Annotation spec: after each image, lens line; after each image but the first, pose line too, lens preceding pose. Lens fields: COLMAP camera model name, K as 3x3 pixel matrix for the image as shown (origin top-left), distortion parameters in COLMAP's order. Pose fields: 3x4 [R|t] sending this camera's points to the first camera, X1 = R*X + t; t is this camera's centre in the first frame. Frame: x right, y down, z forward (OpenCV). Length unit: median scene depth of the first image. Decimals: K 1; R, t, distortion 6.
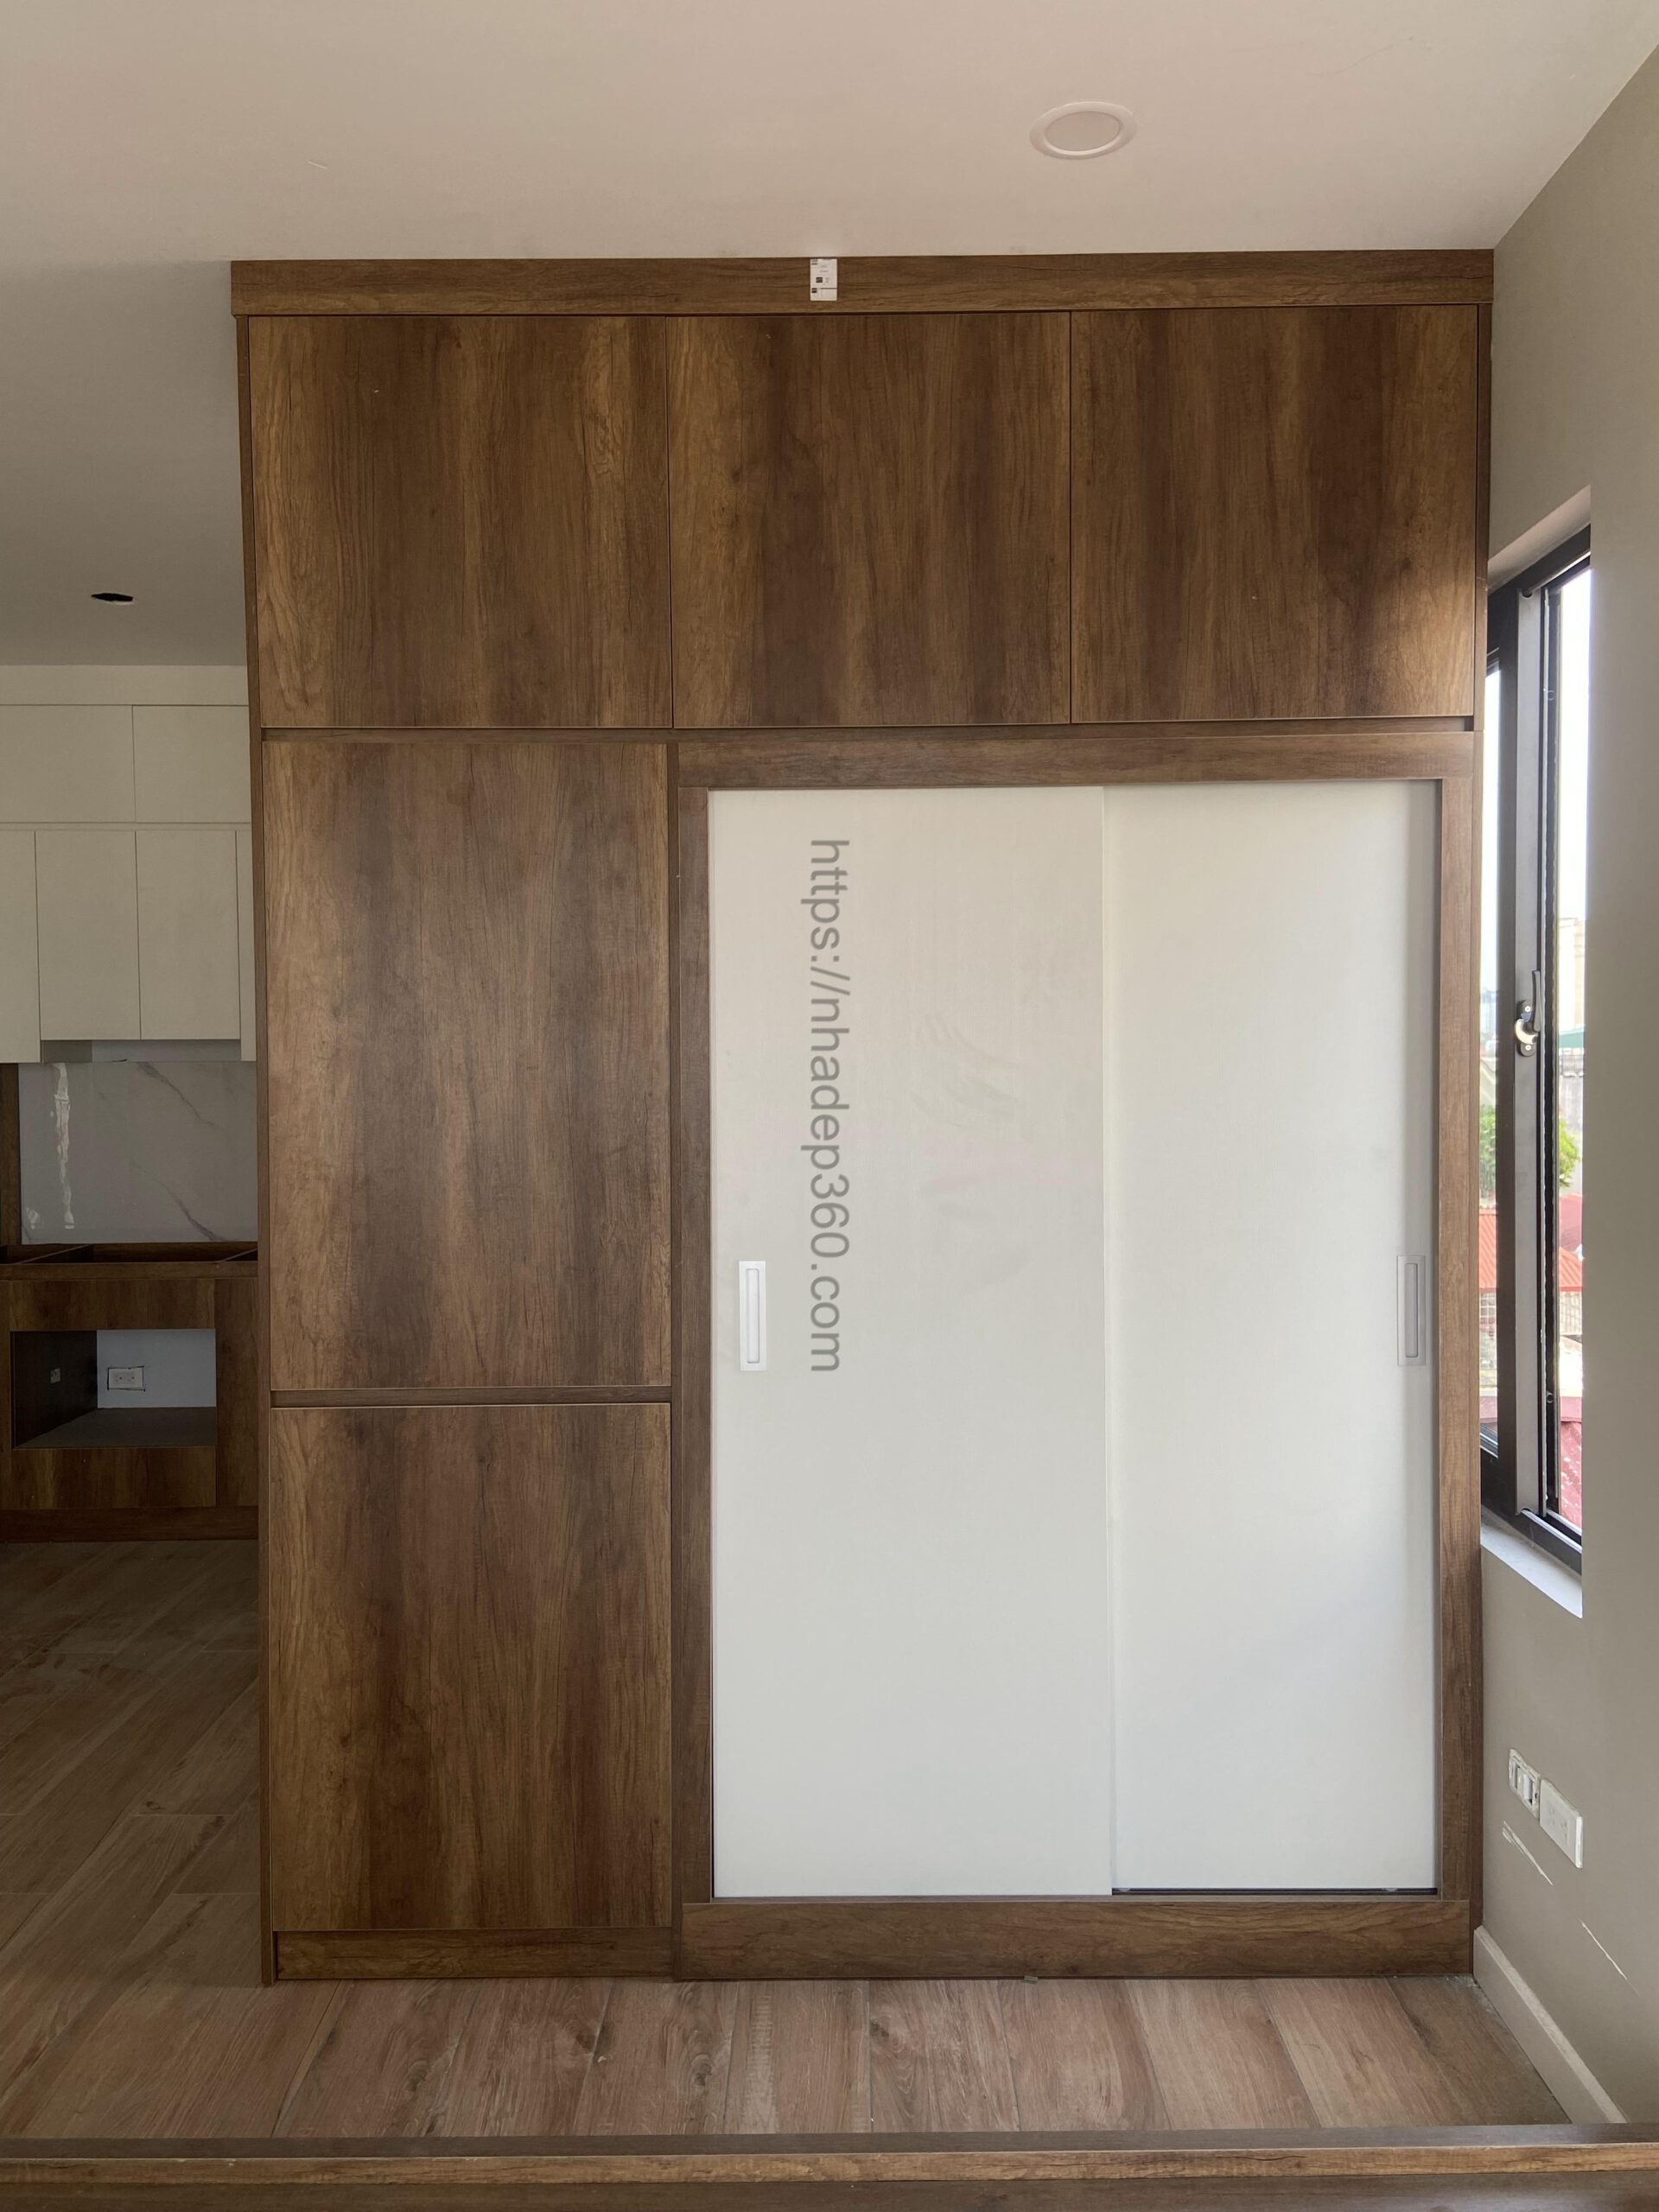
lens RADIAL K [[1676.8, 0, 841.2], [0, 1676.8, 1100.5], [0, 0, 1]] dist [0.139822, -0.181857]
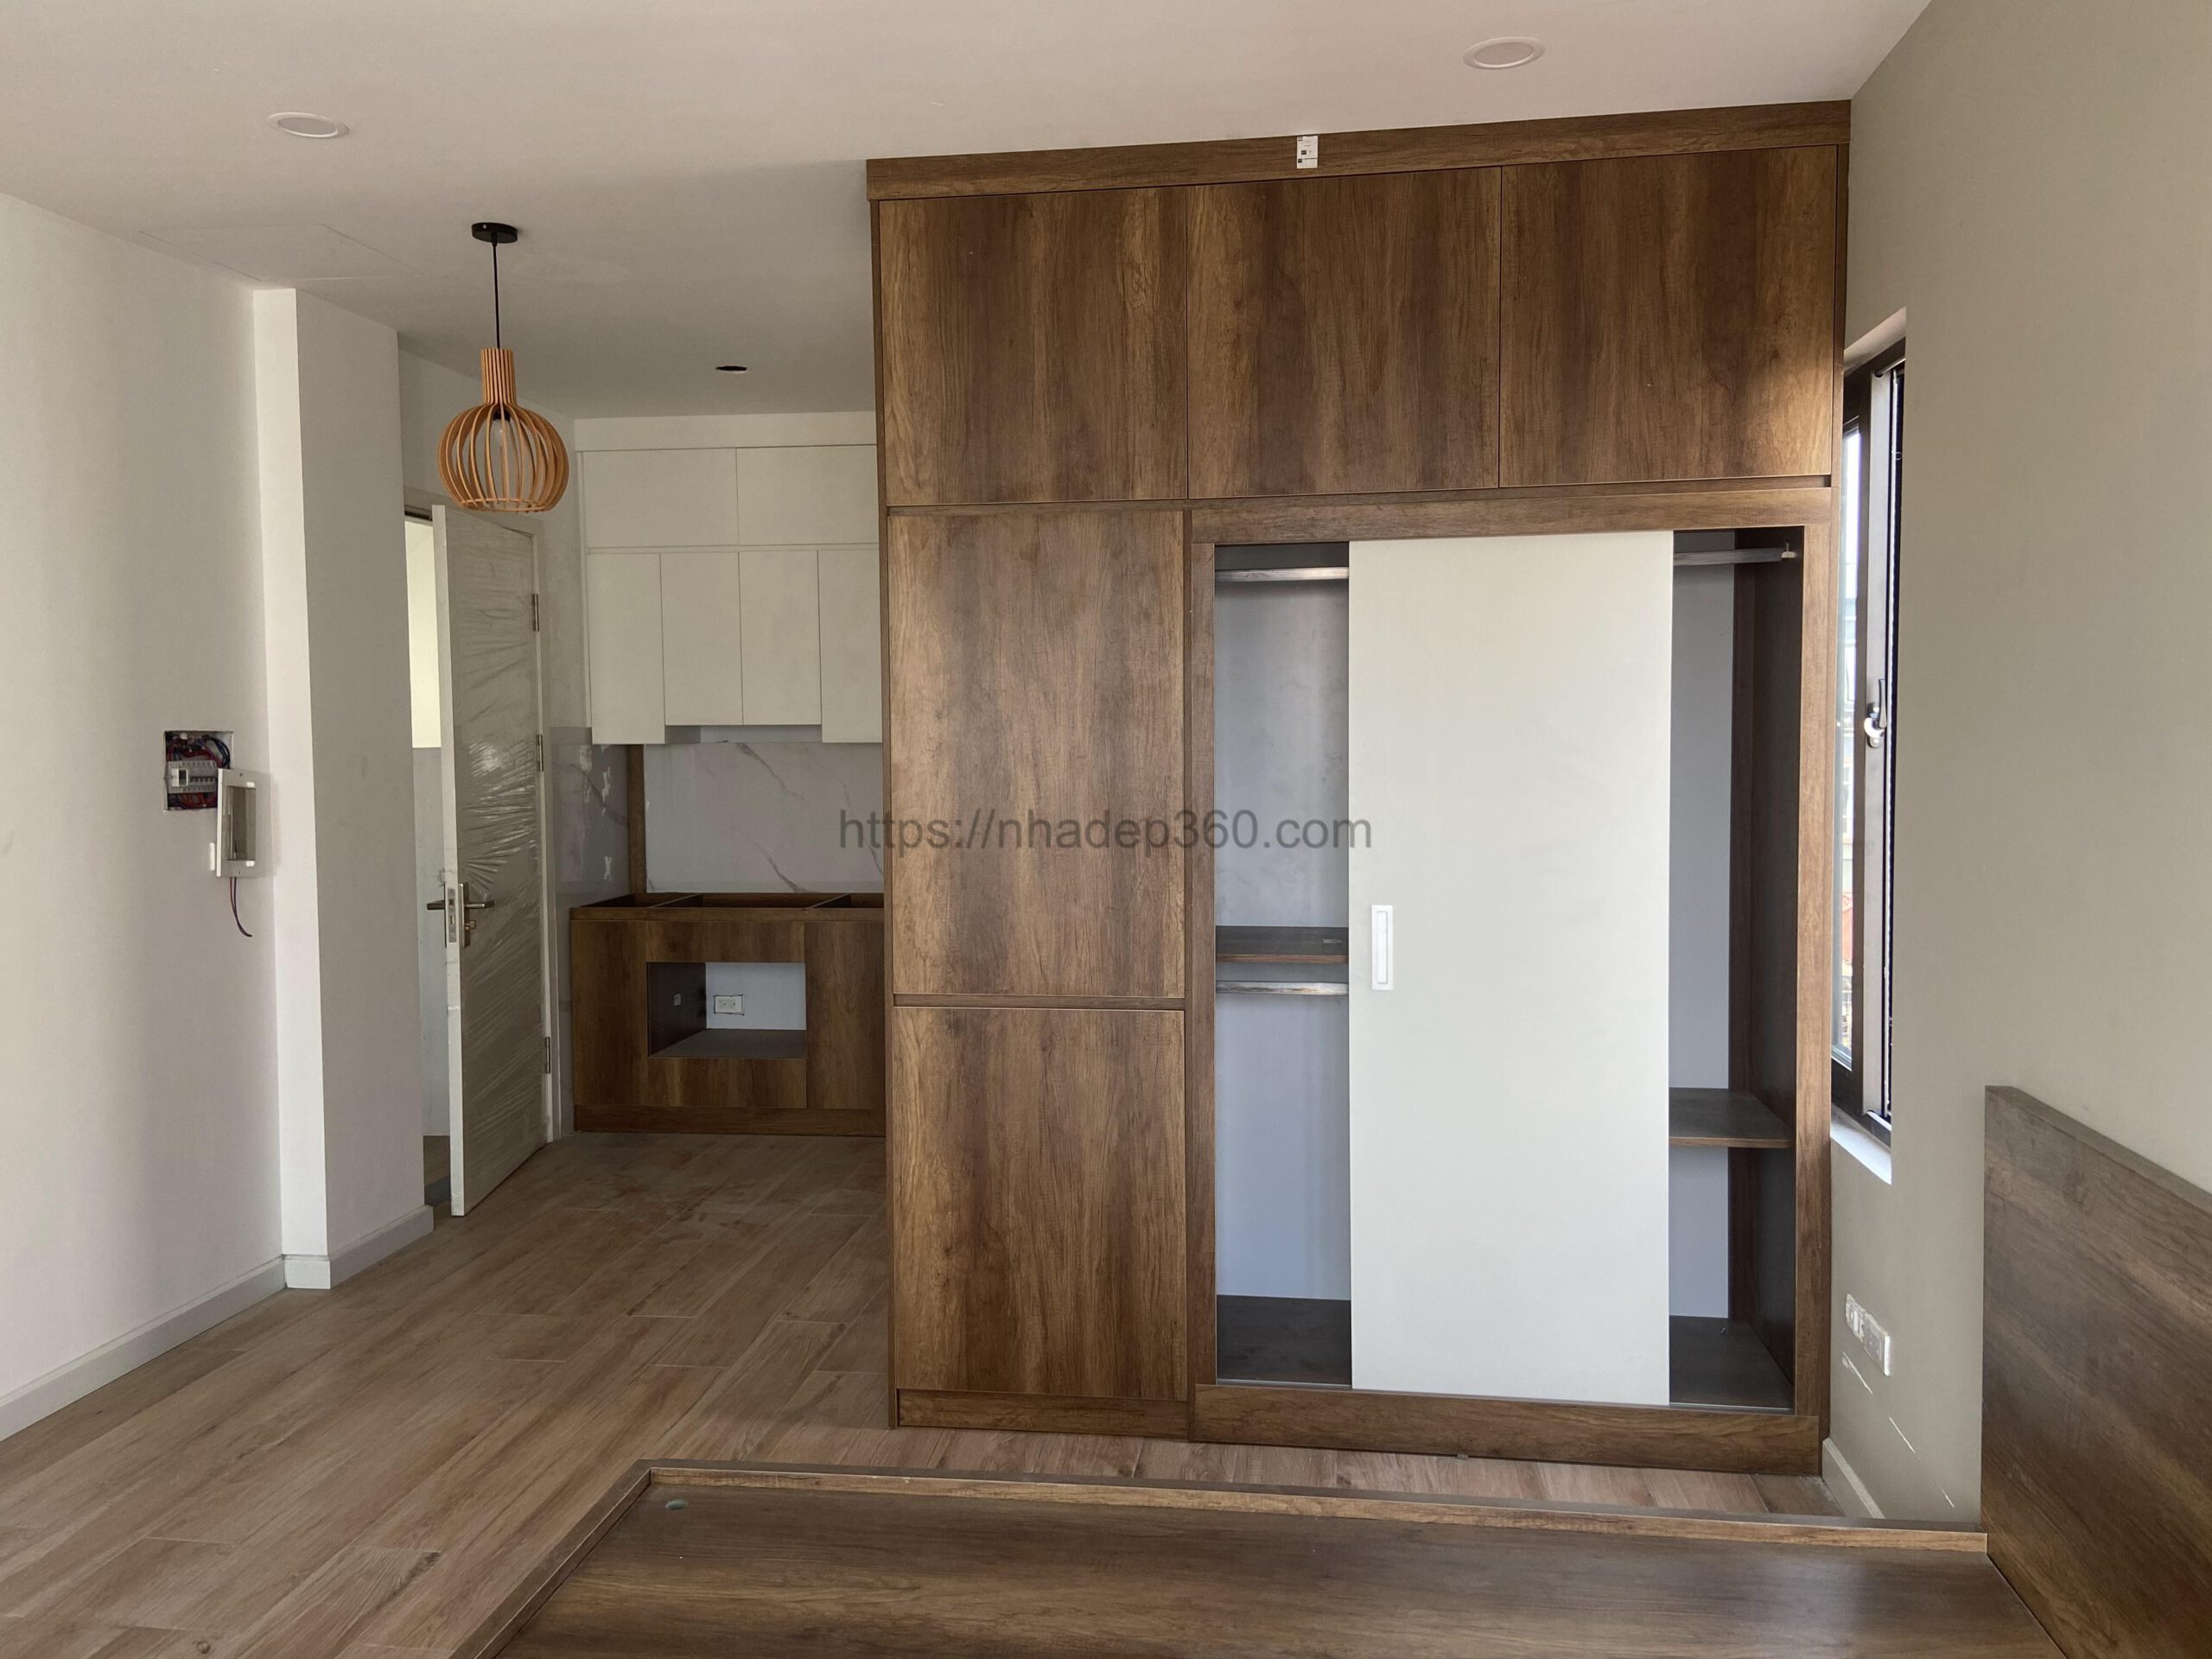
lens RADIAL K [[1677.3, 0, 1117.5], [0, 1677.3, 813.0], [0, 0, 1]] dist [0.138252, -0.184012]
pose [[0.991724, 0.004869, -0.128297, 0.015320], [-0.001500, 0.999652, 0.026342, -0.010364], [0.128380, -0.025932, 0.991386, -0.312454]]
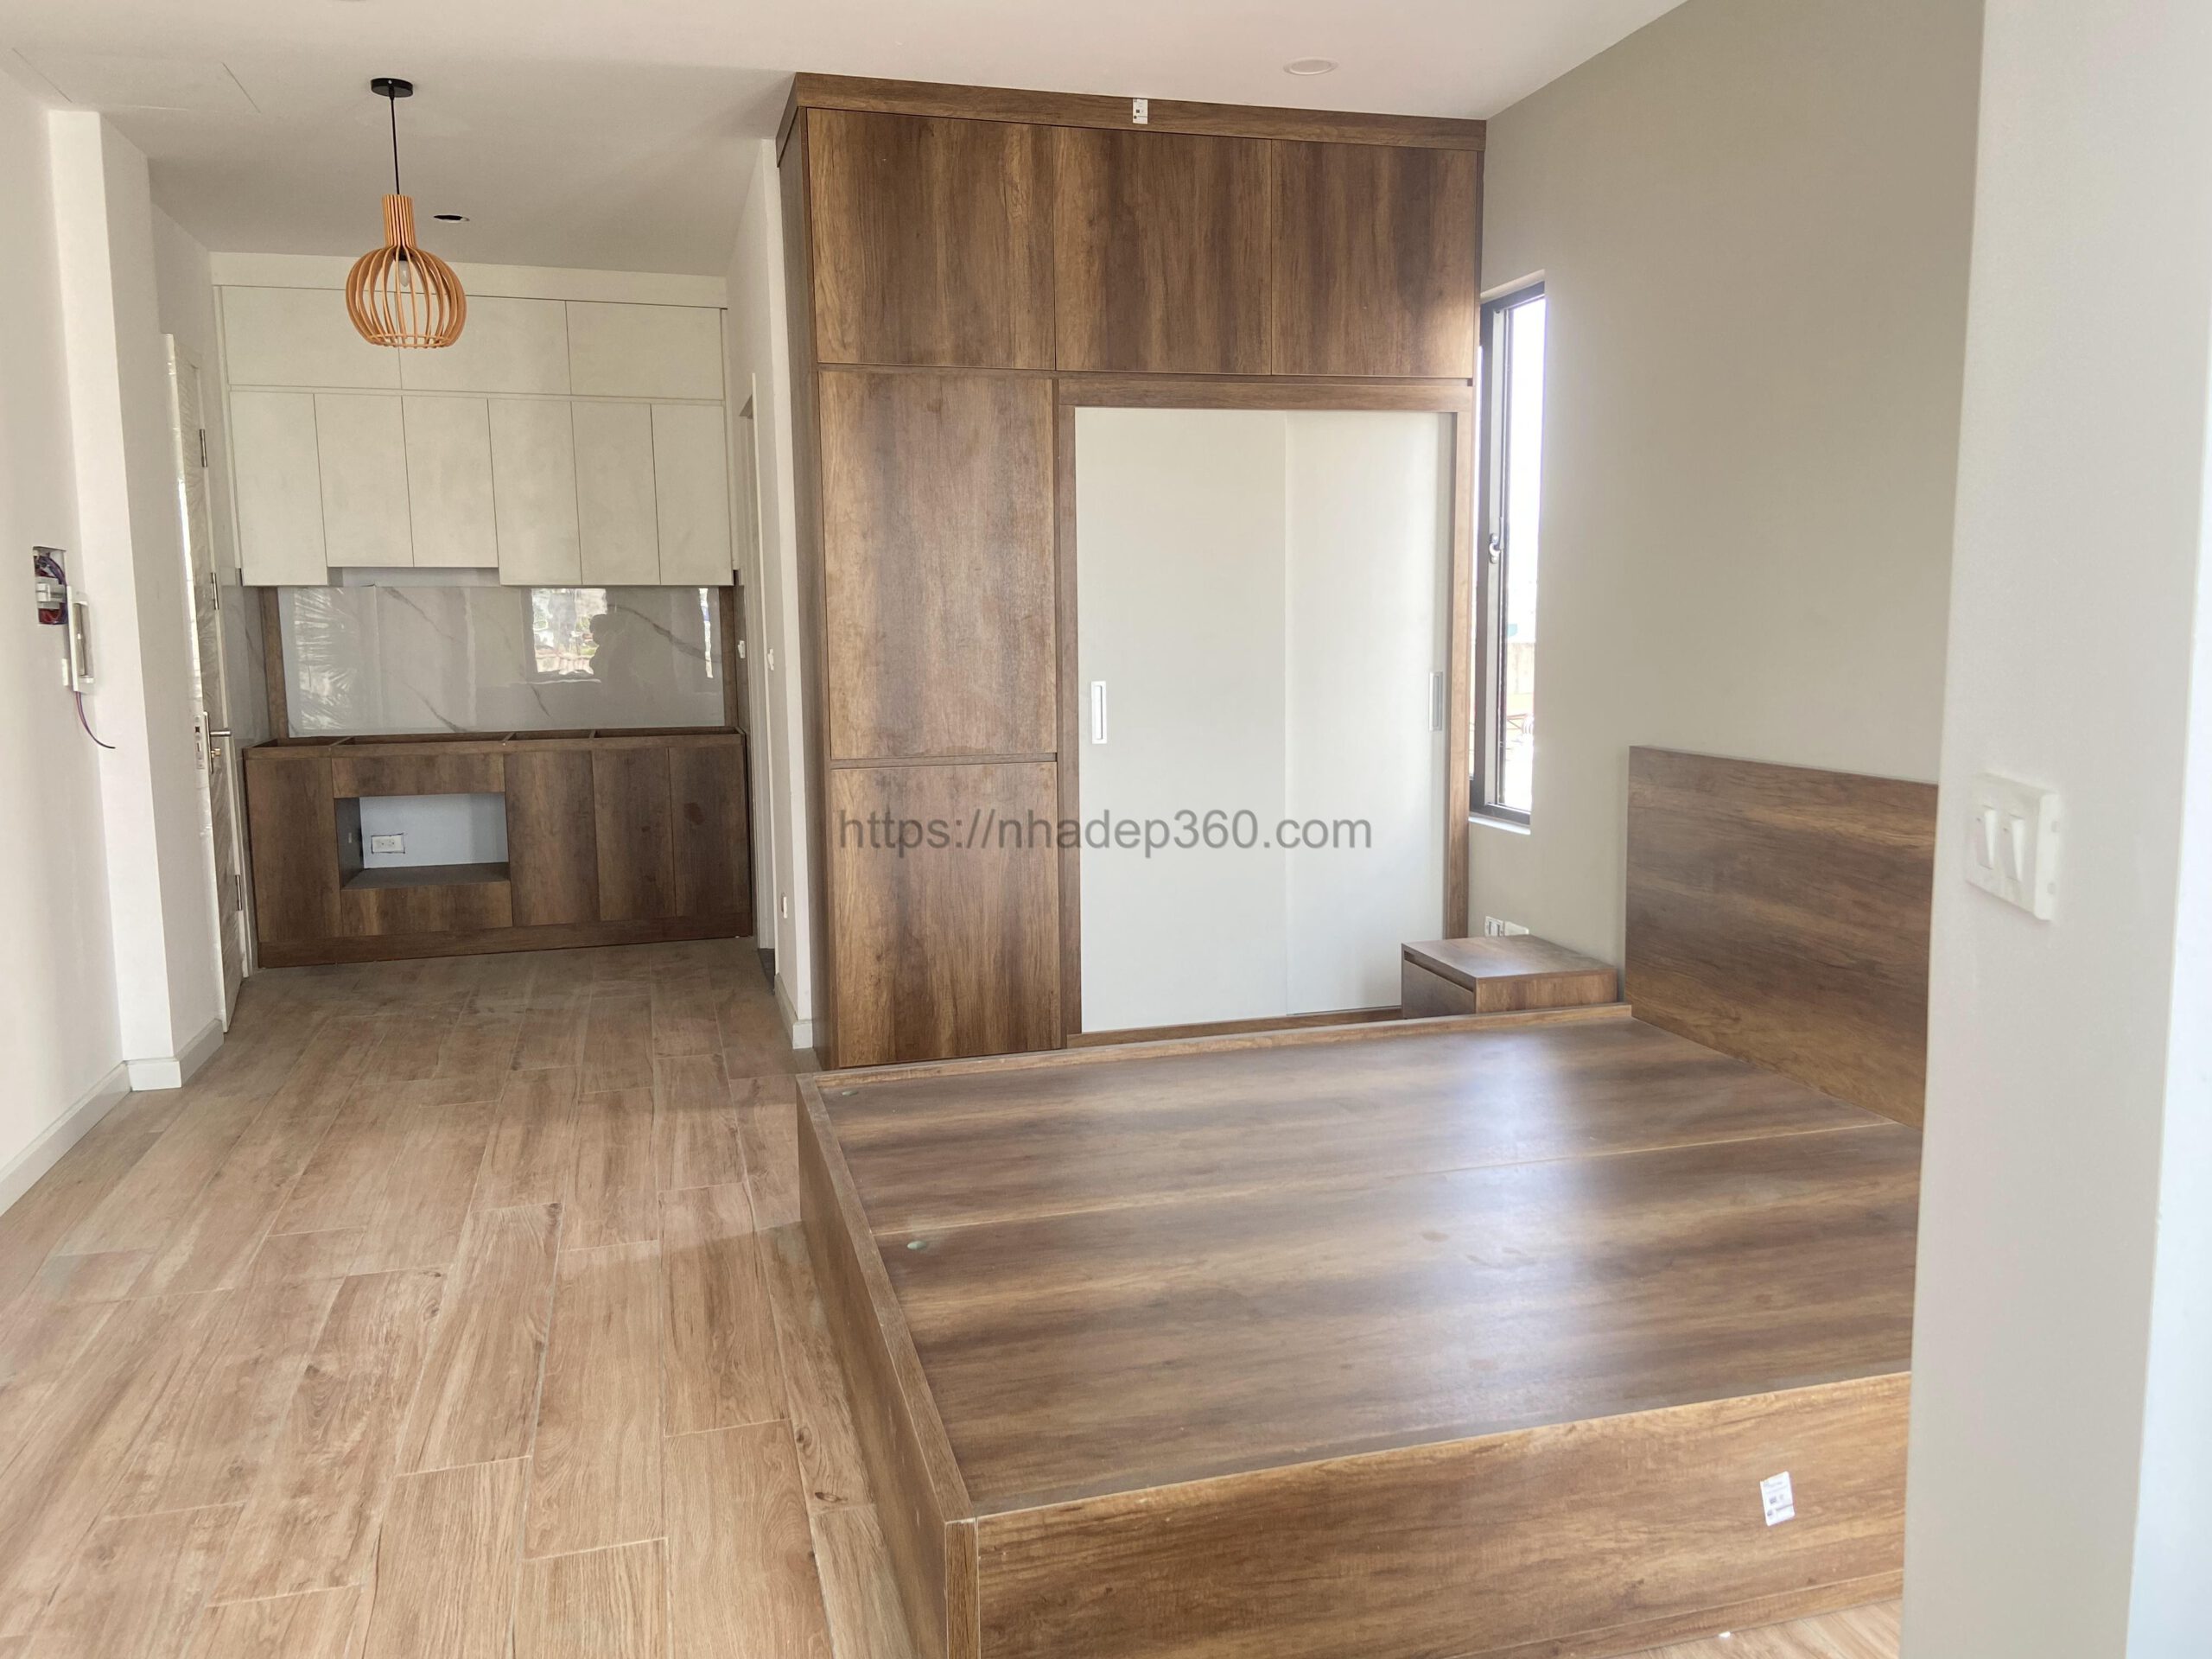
lens RADIAL K [[1677.3, 0, 1117.5], [0, 1677.3, 813.0], [0, 0, 1]] dist [0.138252, -0.184012]
pose [[0.962012, -0.037412, 0.270431, -0.522769], [0.013185, 0.995777, 0.090856, 0.074446], [-0.272688, -0.083839, 0.958443, -0.713010]]
